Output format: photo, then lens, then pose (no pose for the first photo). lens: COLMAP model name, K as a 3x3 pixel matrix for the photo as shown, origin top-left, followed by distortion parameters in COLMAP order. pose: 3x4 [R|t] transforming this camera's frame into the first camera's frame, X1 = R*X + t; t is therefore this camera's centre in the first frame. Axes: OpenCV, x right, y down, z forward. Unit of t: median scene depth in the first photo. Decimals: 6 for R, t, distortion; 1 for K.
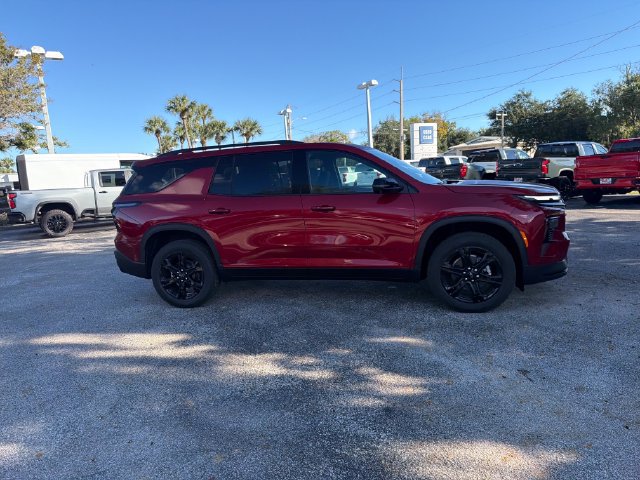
lens RADIAL K [[452.3, 0, 315.0], [0, 452.3, 243.2], [0, 0, 1]] dist [0.050473, -0.064755]
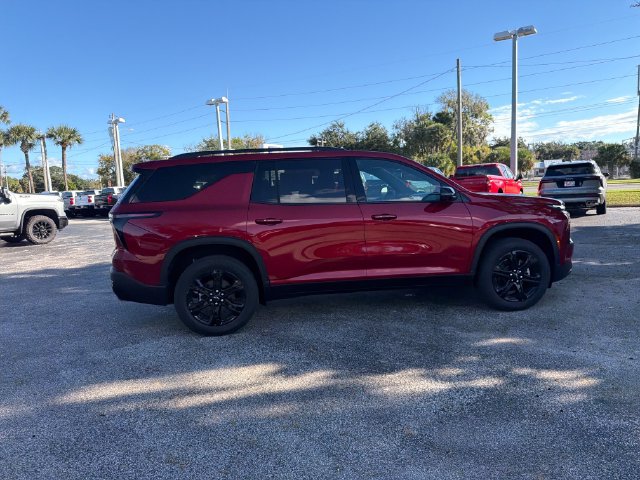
lens RADIAL K [[452.3, 0, 317.3], [0, 452.3, 235.7], [0, 0, 1]] dist [0.050473, -0.064755]
pose [[0.920241, -0.017797, 0.390948, -0.463863], [0.040234, 0.997975, -0.049275, 0.005015], [-0.389279, 0.061074, 0.919093, 0.142026]]
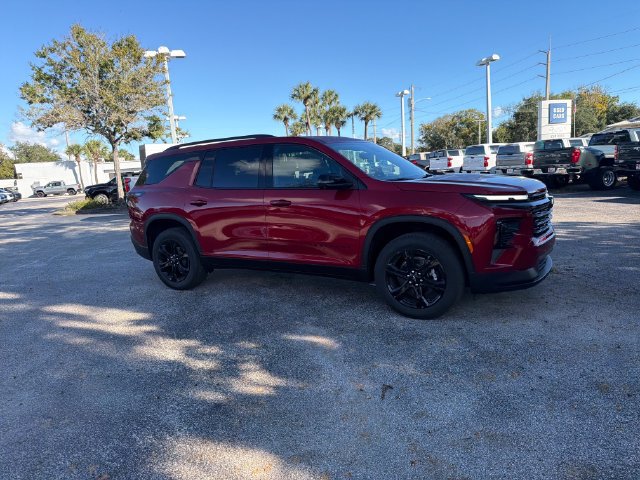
lens RADIAL K [[452.3, 0, 314.1], [0, 452.3, 244.1], [0, 0, 1]] dist [0.050473, -0.064755]
pose [[0.957966, 0.047834, -0.282867, 0.351398], [-0.037263, 0.998395, 0.042637, -0.028460], [0.284453, -0.030304, 0.958211, 0.046075]]
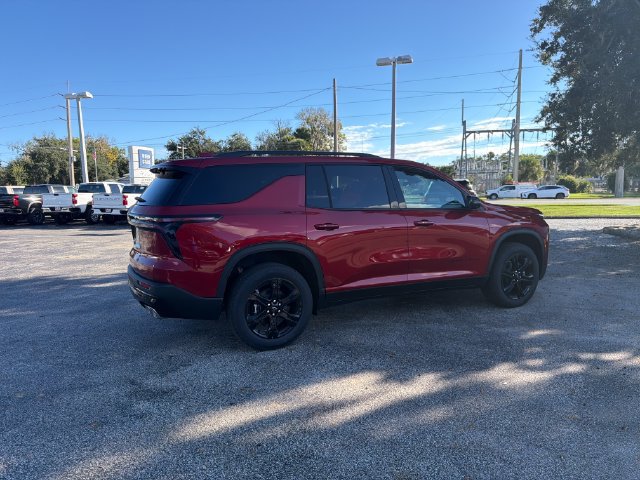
lens RADIAL K [[452.3, 0, 318.0], [0, 452.3, 243.7], [0, 0, 1]] dist [0.050473, -0.064755]
pose [[0.748055, -0.020411, 0.663322, -0.778409], [0.062498, 0.997251, -0.039796, -0.004776], [-0.660687, 0.071225, 0.747275, 0.364560]]
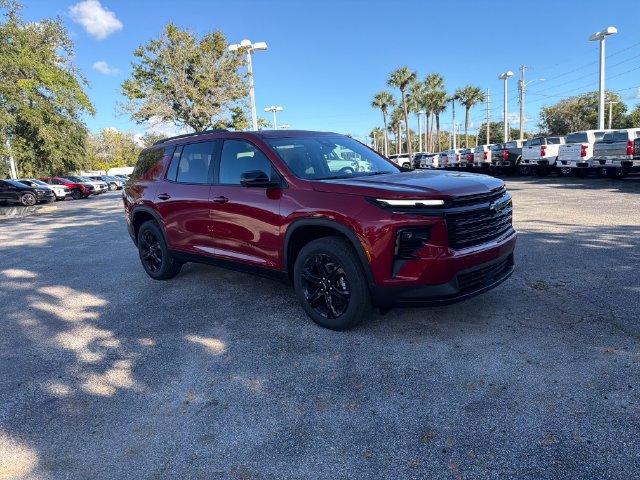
lens RADIAL K [[452.3, 0, 312.3], [0, 452.3, 244.1], [0, 0, 1]] dist [0.050473, -0.064755]
pose [[0.863854, 0.097385, -0.494240, 0.642183], [-0.065997, 0.994558, 0.080615, -0.067681], [0.499401, -0.037022, 0.865580, 0.213709]]
